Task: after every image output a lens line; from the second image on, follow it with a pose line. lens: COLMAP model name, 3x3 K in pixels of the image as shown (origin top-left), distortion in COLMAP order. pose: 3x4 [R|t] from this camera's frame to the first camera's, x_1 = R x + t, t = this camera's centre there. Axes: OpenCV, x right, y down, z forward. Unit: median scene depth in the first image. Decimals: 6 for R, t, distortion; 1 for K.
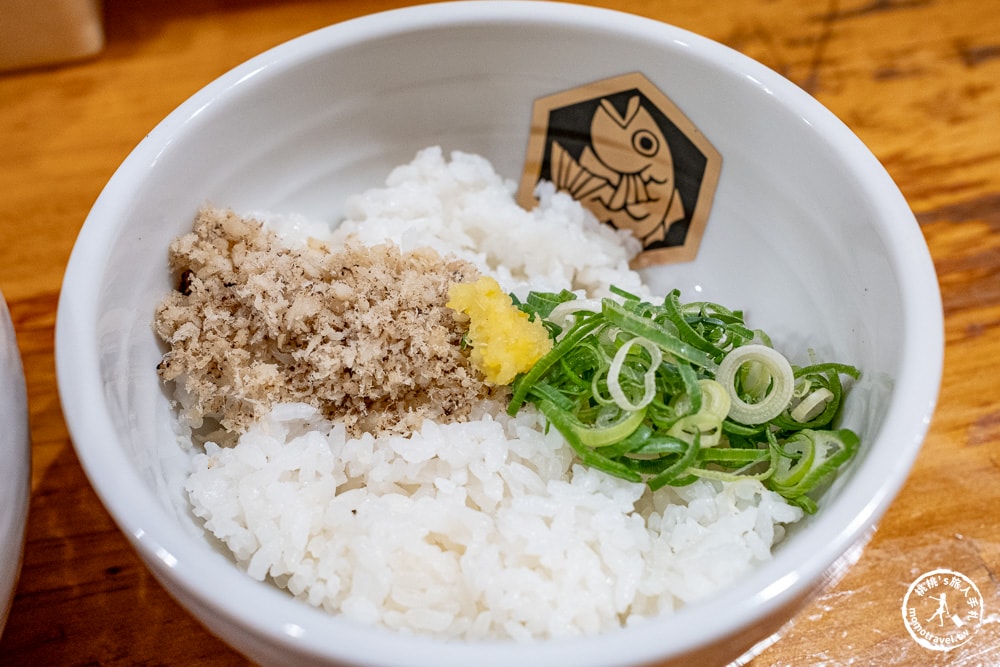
lens RADIAL K [[1103.8, 0, 500.0], [0, 1103.8, 333.5], [0, 0, 1]] dist [-0.017580, 0.022798]
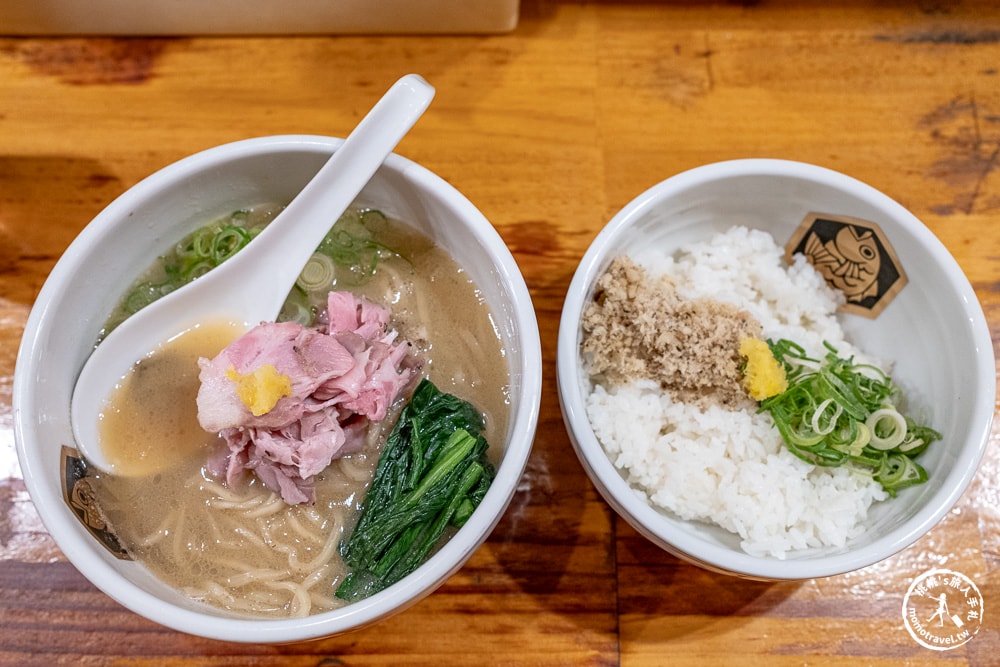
lens RADIAL K [[1103.8, 0, 500.0], [0, 1103.8, 333.5], [0, 0, 1]] dist [-0.017580, 0.022798]
pose [[0.973622, 0.223110, -0.047765, -0.363730], [-0.192834, 0.916524, 0.350426, -0.638995], [0.121962, -0.331972, 0.935372, -0.817057]]
